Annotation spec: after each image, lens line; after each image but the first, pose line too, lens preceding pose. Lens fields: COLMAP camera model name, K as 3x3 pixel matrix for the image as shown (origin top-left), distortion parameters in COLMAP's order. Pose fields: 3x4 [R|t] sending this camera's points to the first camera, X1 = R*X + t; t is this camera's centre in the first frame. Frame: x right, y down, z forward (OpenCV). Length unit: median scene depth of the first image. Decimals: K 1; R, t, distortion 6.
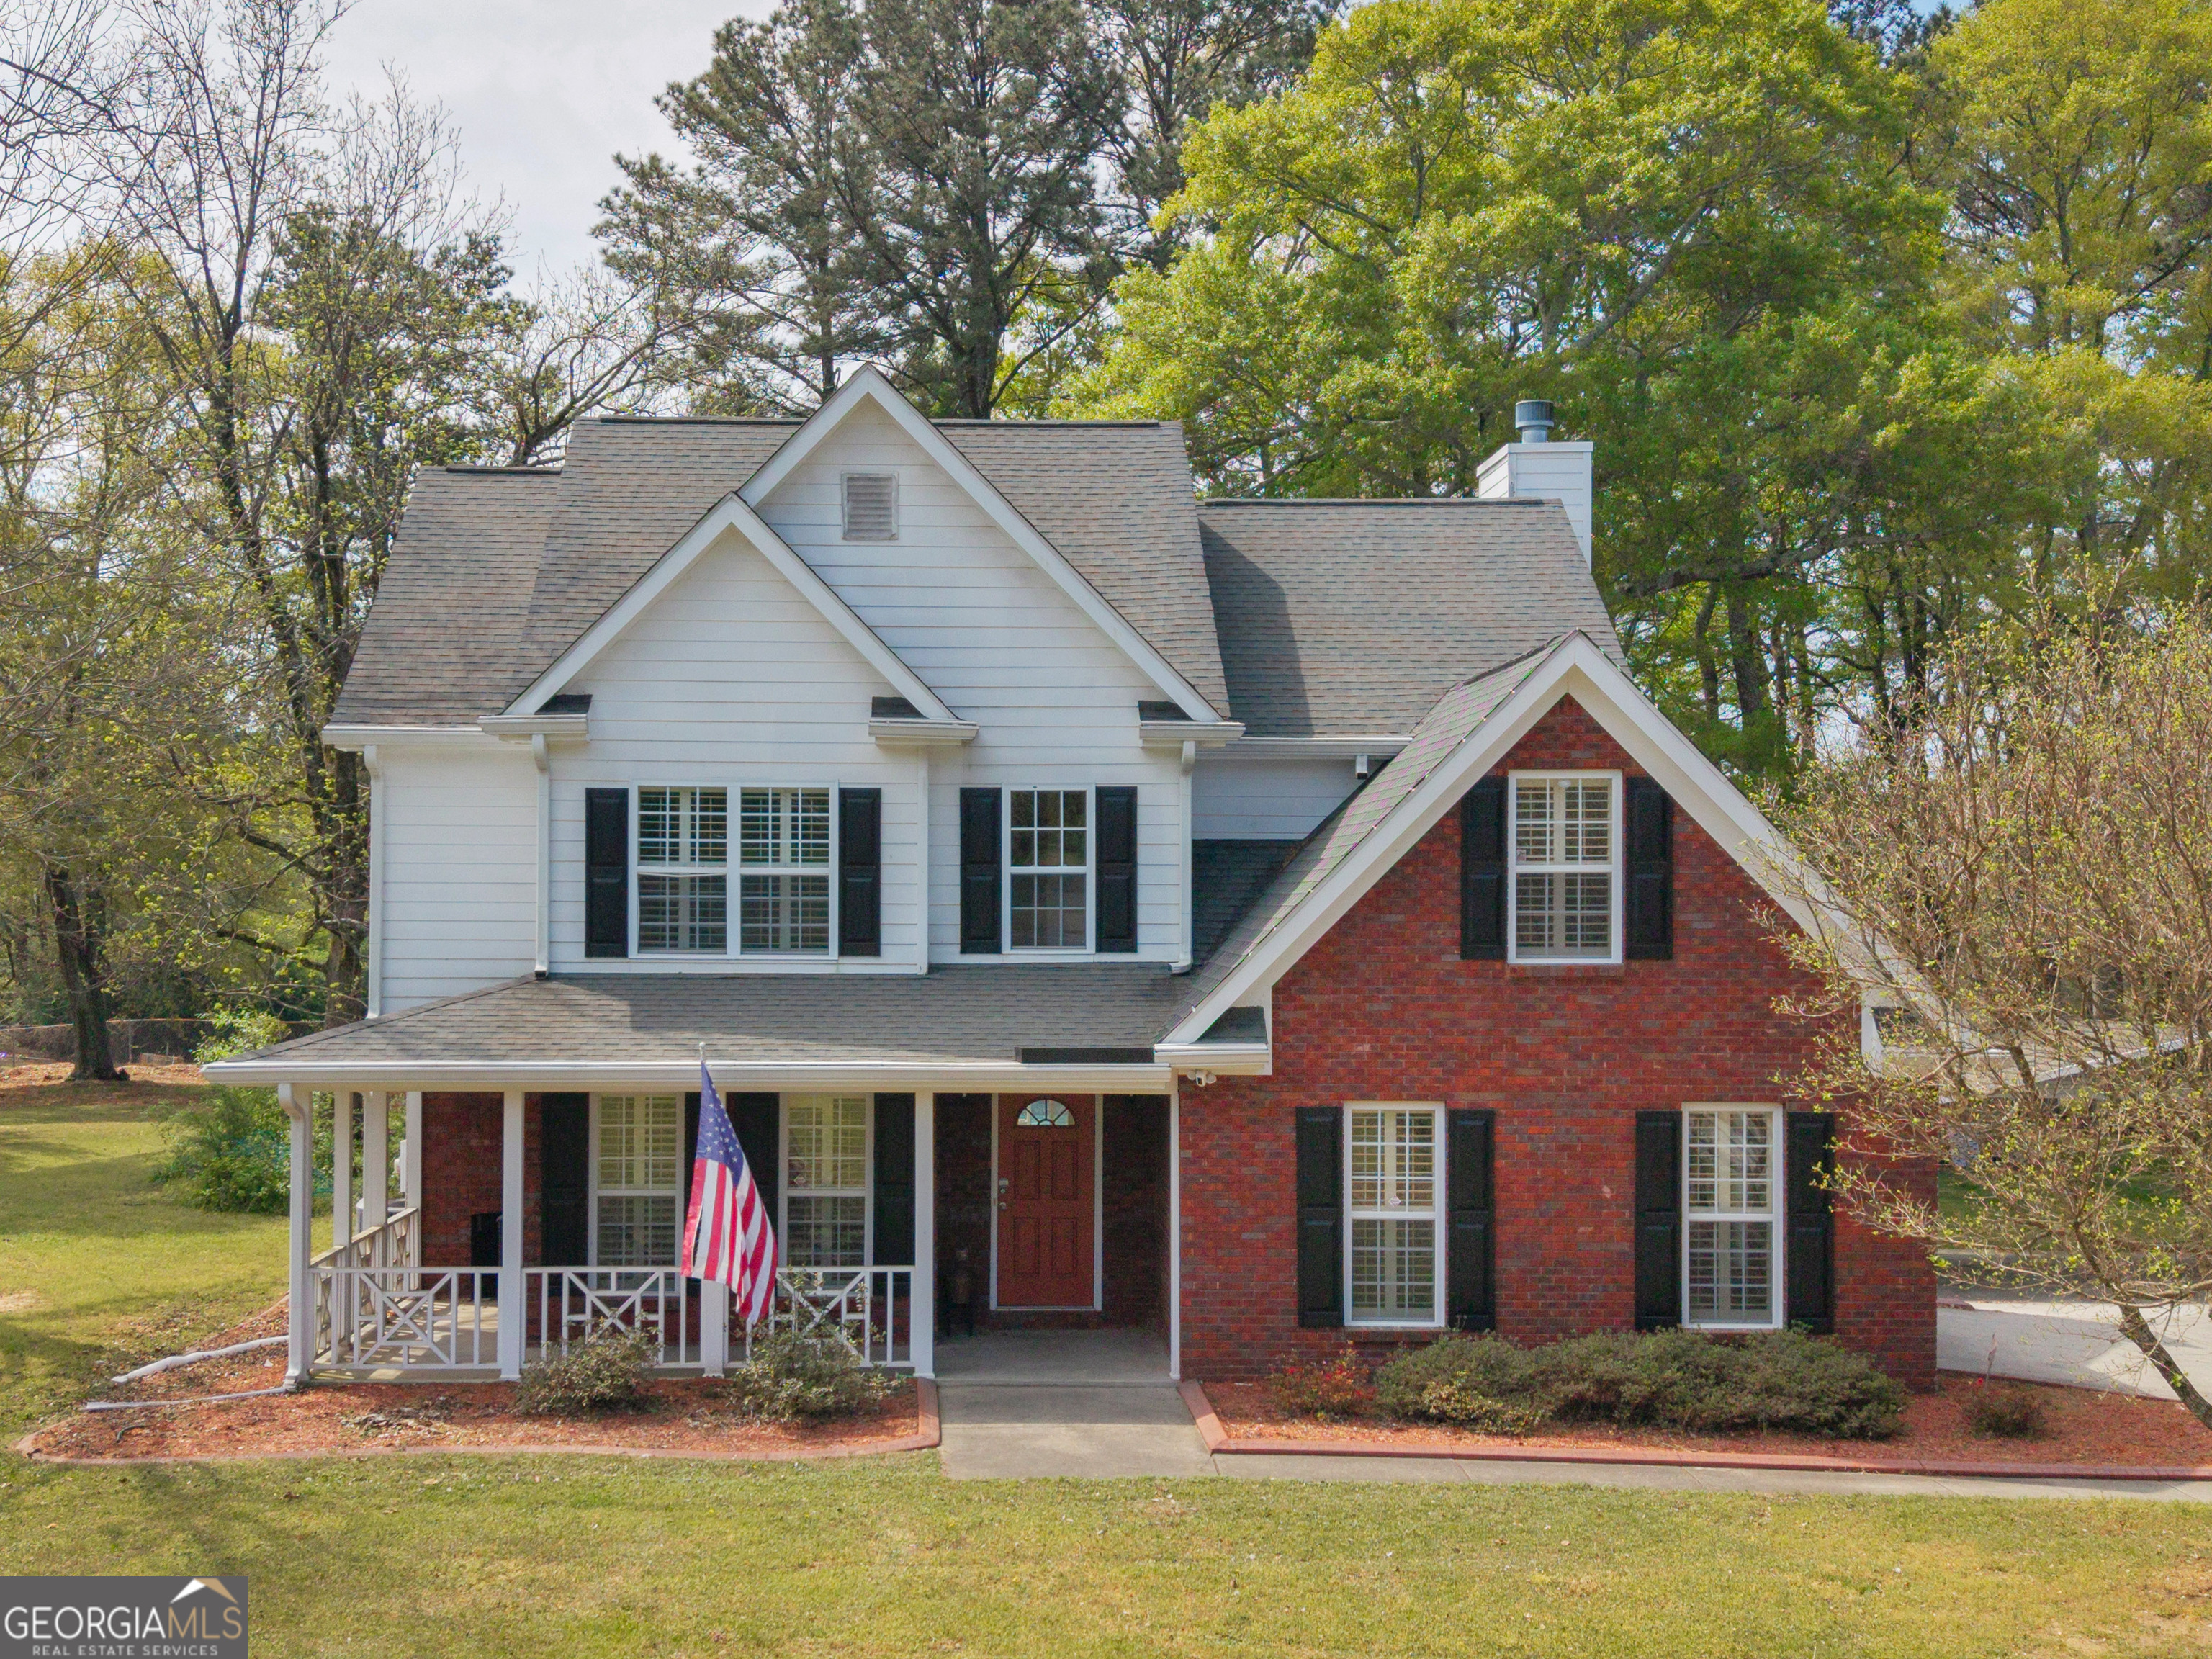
lens RADIAL K [[2843.8, 0, 990.9], [0, 2843.8, 828.7], [0, 0, 1]] dist [0.024269, 0.019177]
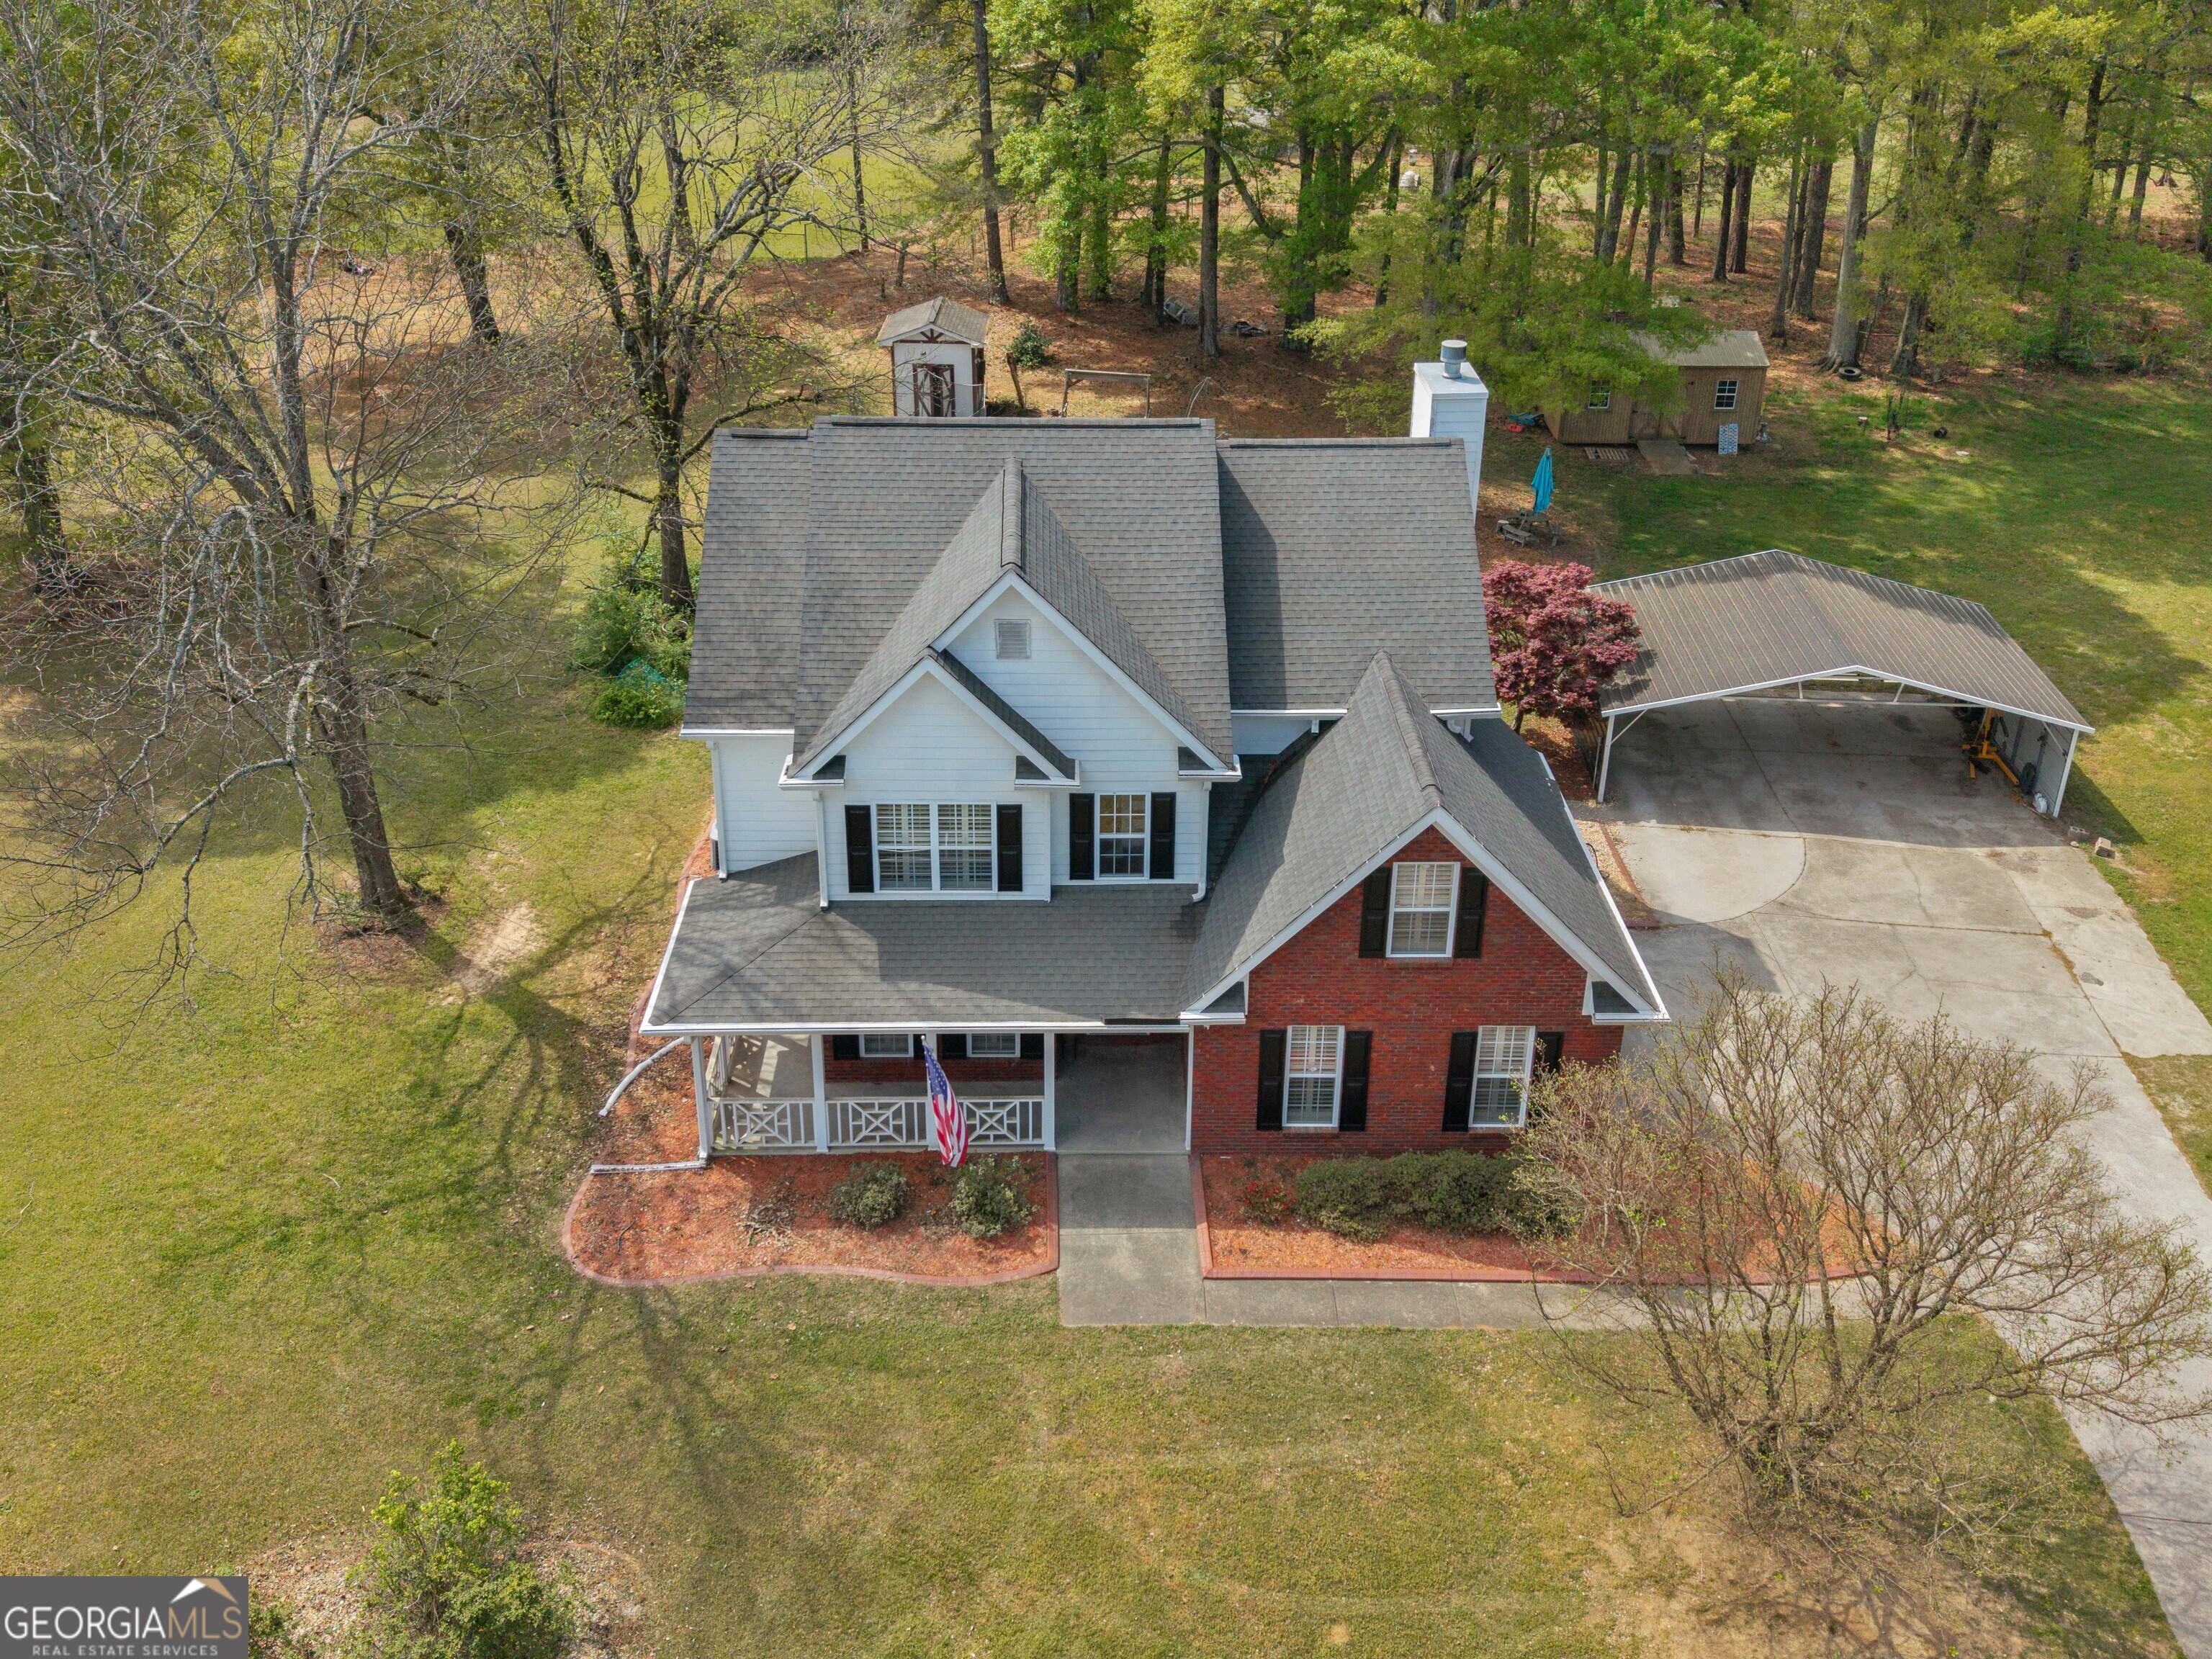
lens RADIAL K [[1999.0, 0, 1105.1], [0, 1999.0, 620.9], [0, 0, 1]] dist [0.010747, 0.008566]
pose [[0.999976, 0.003895, 0.005756, 0.003137], [-0.005940, 0.909000, 0.416753, -0.642318], [-0.003609, -0.416777, 0.909002, -0.020205]]
